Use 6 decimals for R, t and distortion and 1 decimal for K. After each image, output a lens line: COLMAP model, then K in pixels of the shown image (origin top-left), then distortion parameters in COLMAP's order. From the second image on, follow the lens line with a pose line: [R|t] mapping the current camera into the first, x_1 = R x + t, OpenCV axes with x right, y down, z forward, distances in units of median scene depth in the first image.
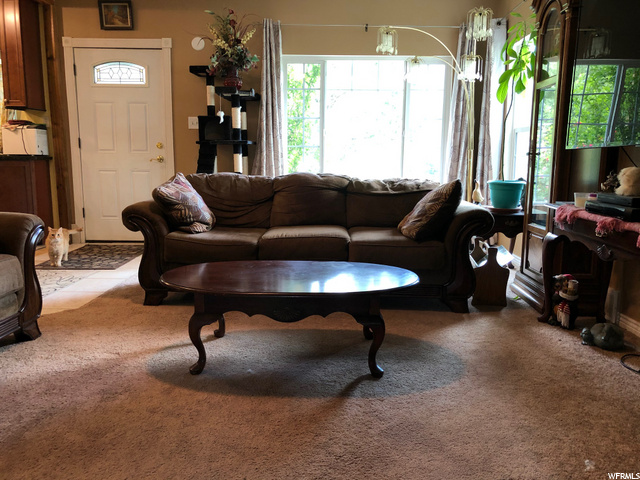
lens RADIAL K [[520.9, 0, 320.0], [0, 520.9, 240.0], [0, 0, 1]] dist [0.043991, -0.047863]
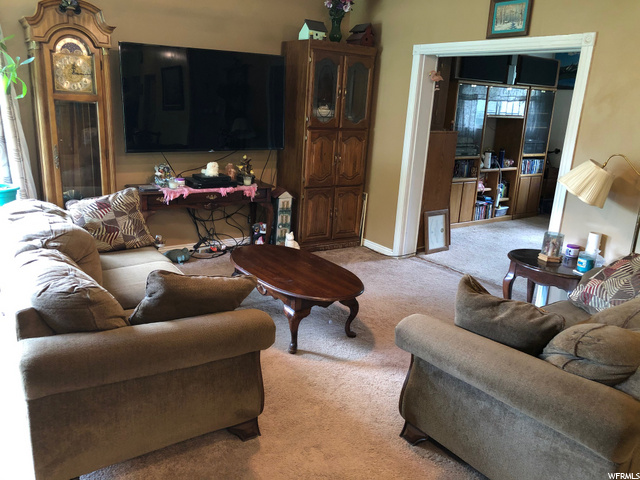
lens RADIAL K [[520.9, 0, 320.0], [0, 520.9, 240.0], [0, 0, 1]] dist [0.043991, -0.047863]
pose [[-0.577903, -0.260508, 0.773410, -1.144512], [0.068048, 0.929003, 0.363763, -0.502397], [-0.813264, 0.262849, -0.519146, 1.594512]]
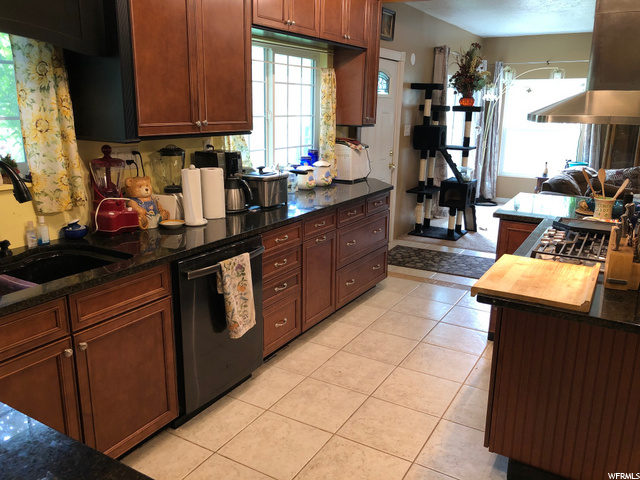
lens RADIAL K [[520.9, 0, 320.0], [0, 520.9, 240.0], [0, 0, 1]] dist [0.043991, -0.047863]
pose [[0.508197, -0.218335, 0.833106, -2.839193], [0.126330, 0.975767, 0.178661, -0.463505], [-0.851925, 0.014451, 0.523464, 1.214897]]
